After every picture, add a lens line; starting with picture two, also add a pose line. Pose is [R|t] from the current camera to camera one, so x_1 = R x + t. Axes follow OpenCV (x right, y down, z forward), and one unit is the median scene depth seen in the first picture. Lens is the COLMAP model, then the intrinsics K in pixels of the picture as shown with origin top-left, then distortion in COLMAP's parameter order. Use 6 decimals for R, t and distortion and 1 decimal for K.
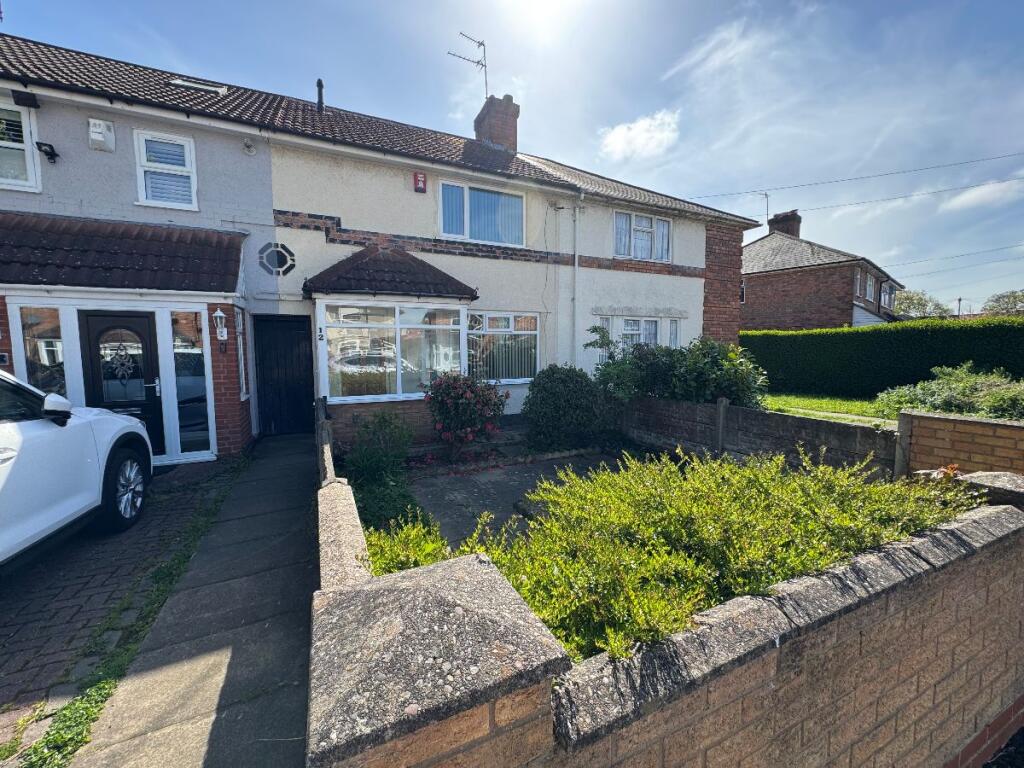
lens RADIAL K [[409.5, 0, 519.7], [0, 409.5, 383.7], [0, 0, 1]] dist [0.001053, 0.000389]
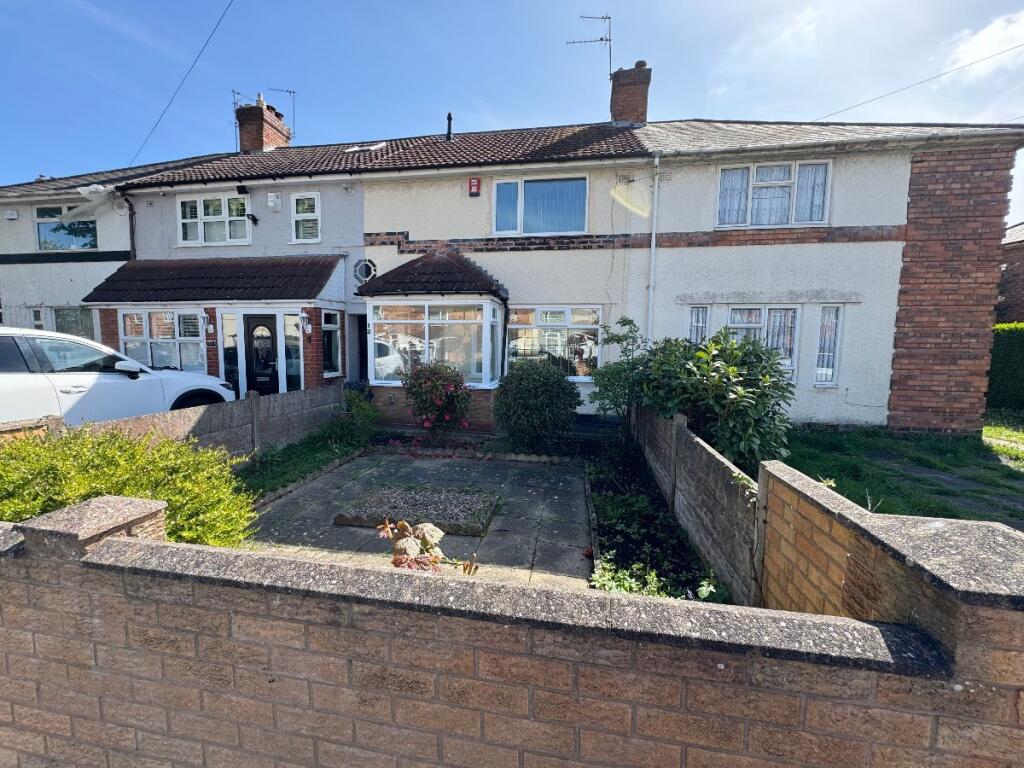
lens RADIAL K [[409.5, 0, 517.7], [0, 409.5, 385.2], [0, 0, 1]] dist [0.001053, 0.000389]
pose [[0.814814, 0.074514, -0.574913, 0.496298], [-0.067614, 0.997152, 0.033412, -0.017080], [0.575765, 0.011647, 0.817532, 0.190198]]
